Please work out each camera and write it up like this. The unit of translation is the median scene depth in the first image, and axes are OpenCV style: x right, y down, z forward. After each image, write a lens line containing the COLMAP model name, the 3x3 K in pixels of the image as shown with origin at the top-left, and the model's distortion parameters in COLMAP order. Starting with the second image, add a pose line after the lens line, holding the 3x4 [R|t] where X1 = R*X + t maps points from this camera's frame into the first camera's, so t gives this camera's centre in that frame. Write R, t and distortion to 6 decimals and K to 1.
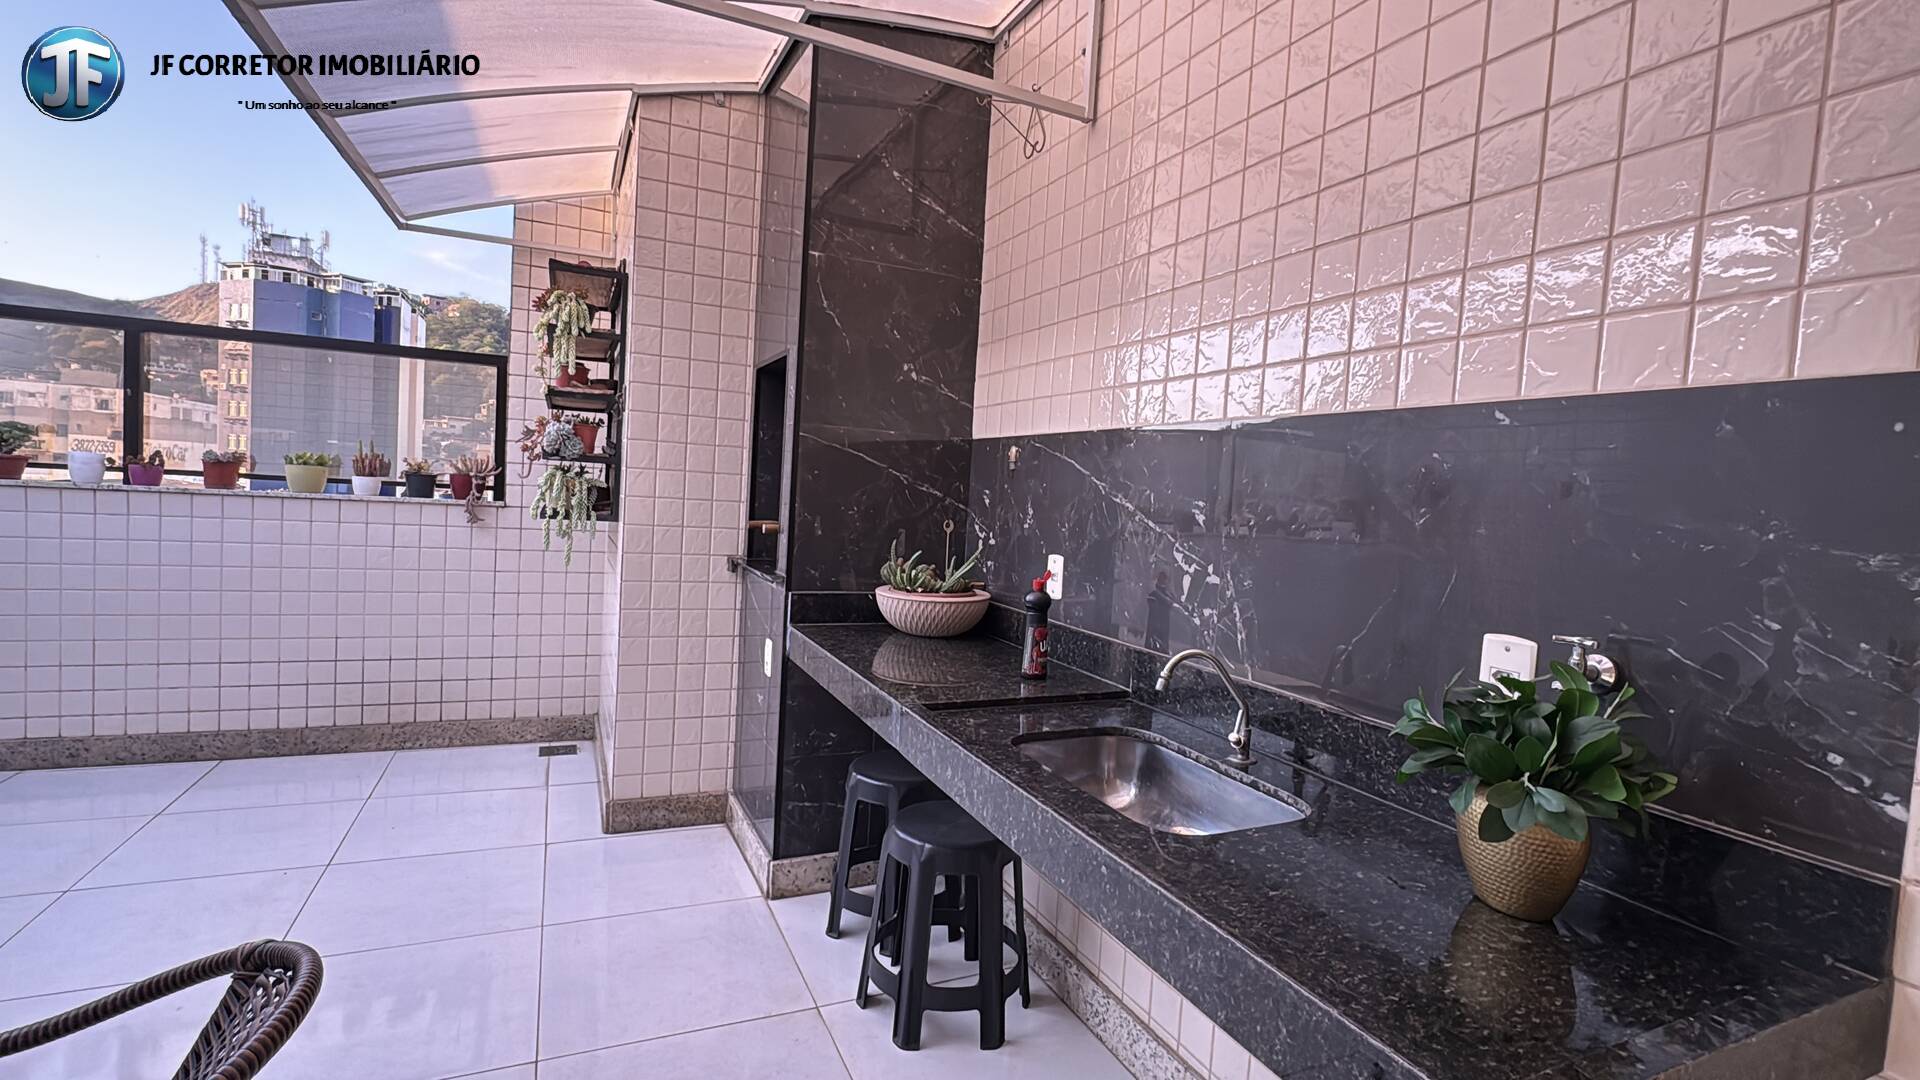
lens RADIAL K [[875.8, 0, 959.2], [0, 875.8, 542.0], [0, 0, 1]] dist [-0.003852, 0.000740]
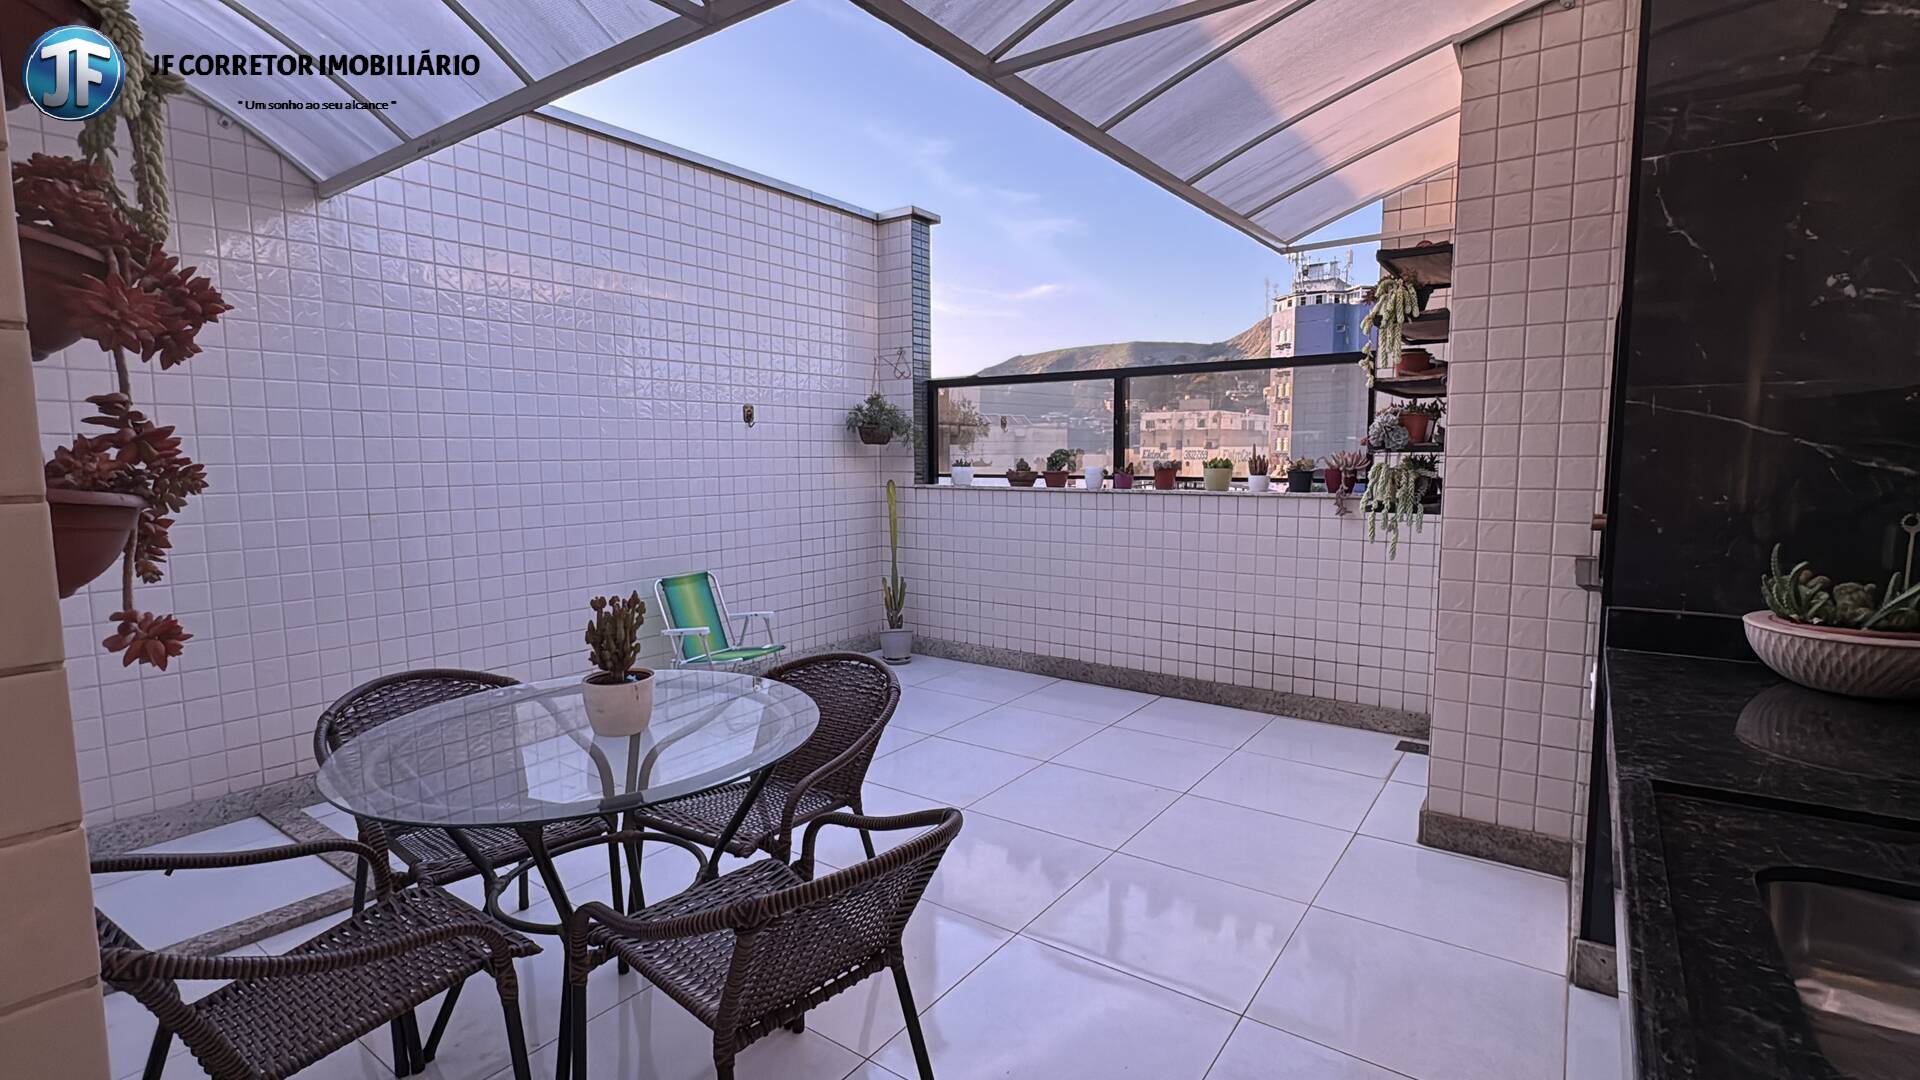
lens RADIAL K [[875.8, 0, 961.1], [0, 875.8, 542.6], [0, 0, 1]] dist [-0.003852, 0.000740]
pose [[0.500431, 0.025923, -0.865388, 0.140095], [-0.011976, 0.999663, 0.023020, -0.007834], [0.865694, -0.001156, 0.500573, 0.080385]]
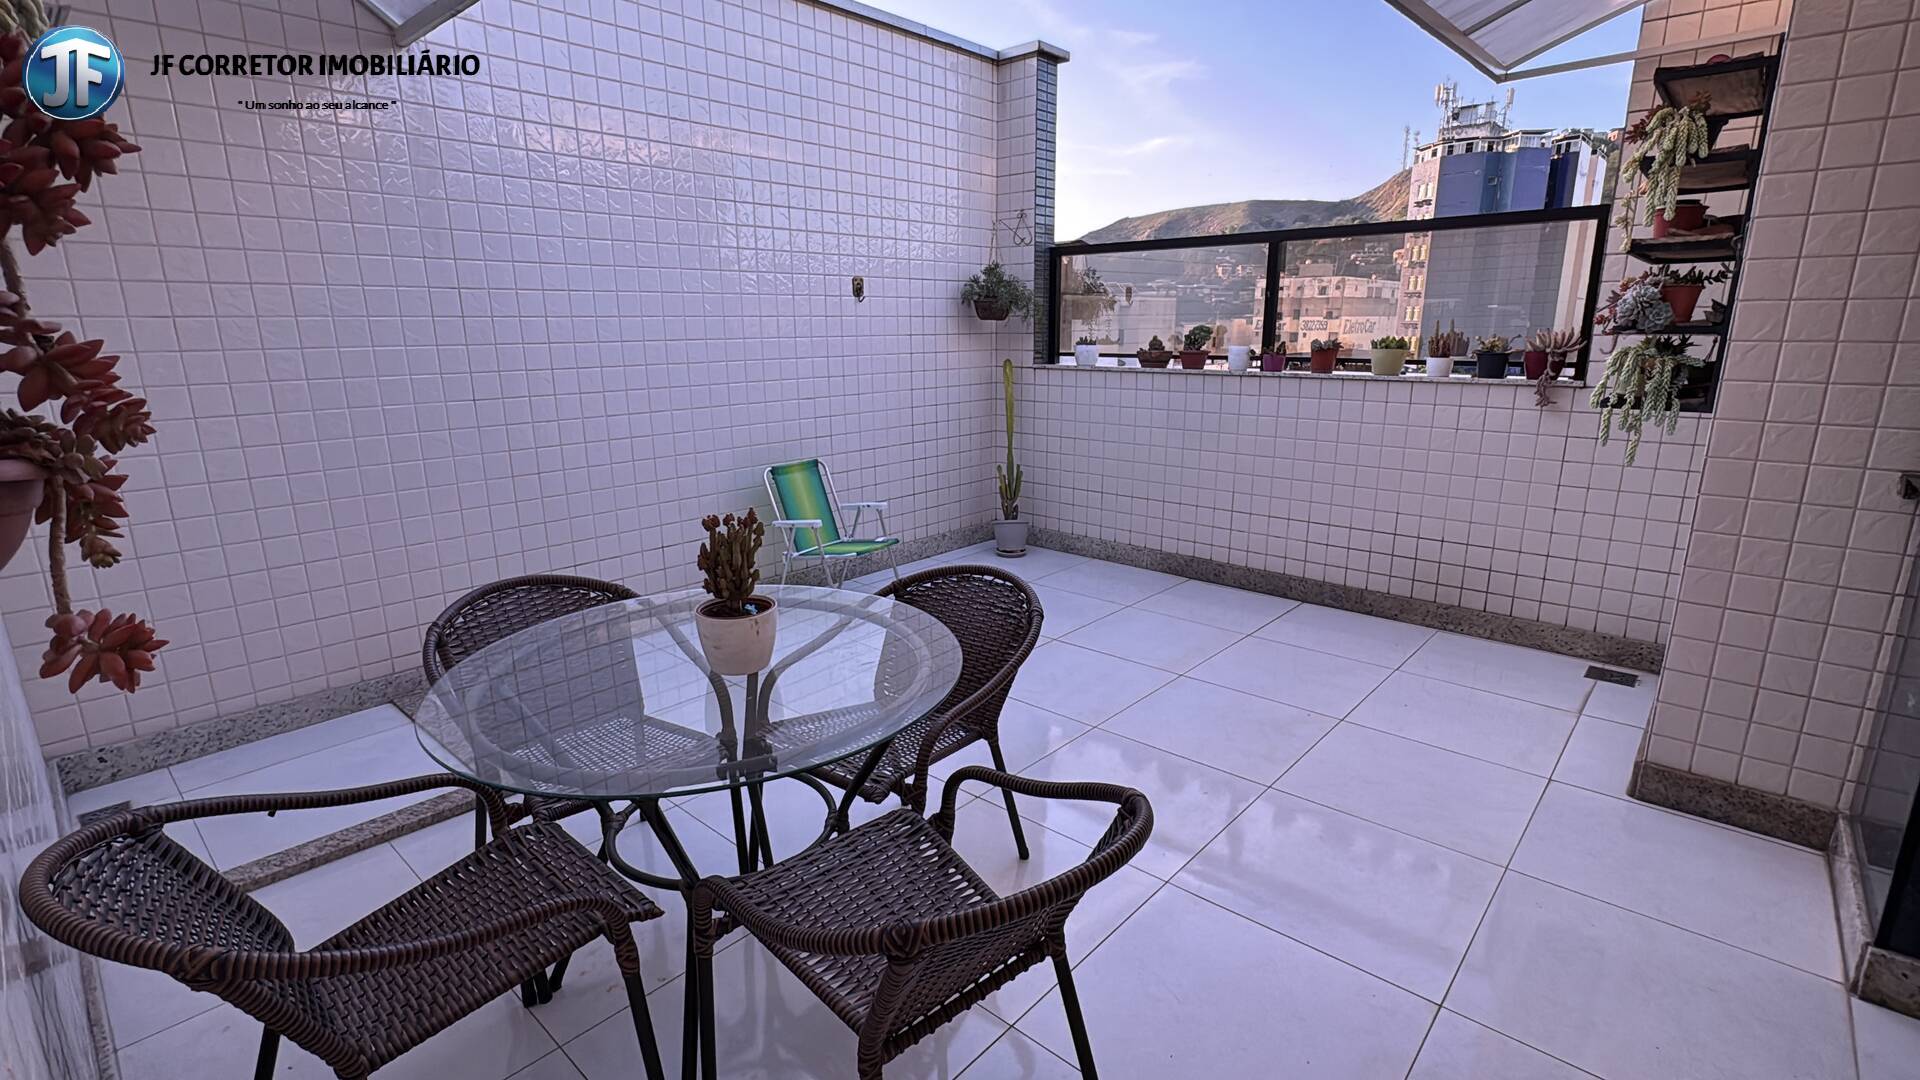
lens RADIAL K [[875.8, 0, 960.6], [0, 875.8, 541.8], [0, 0, 1]] dist [-0.003852, 0.000740]
pose [[0.401391, 0.159812, -0.901857, 0.041211], [-0.018713, 0.985885, 0.166373, -0.024185], [0.915715, -0.049904, 0.398716, 0.091831]]
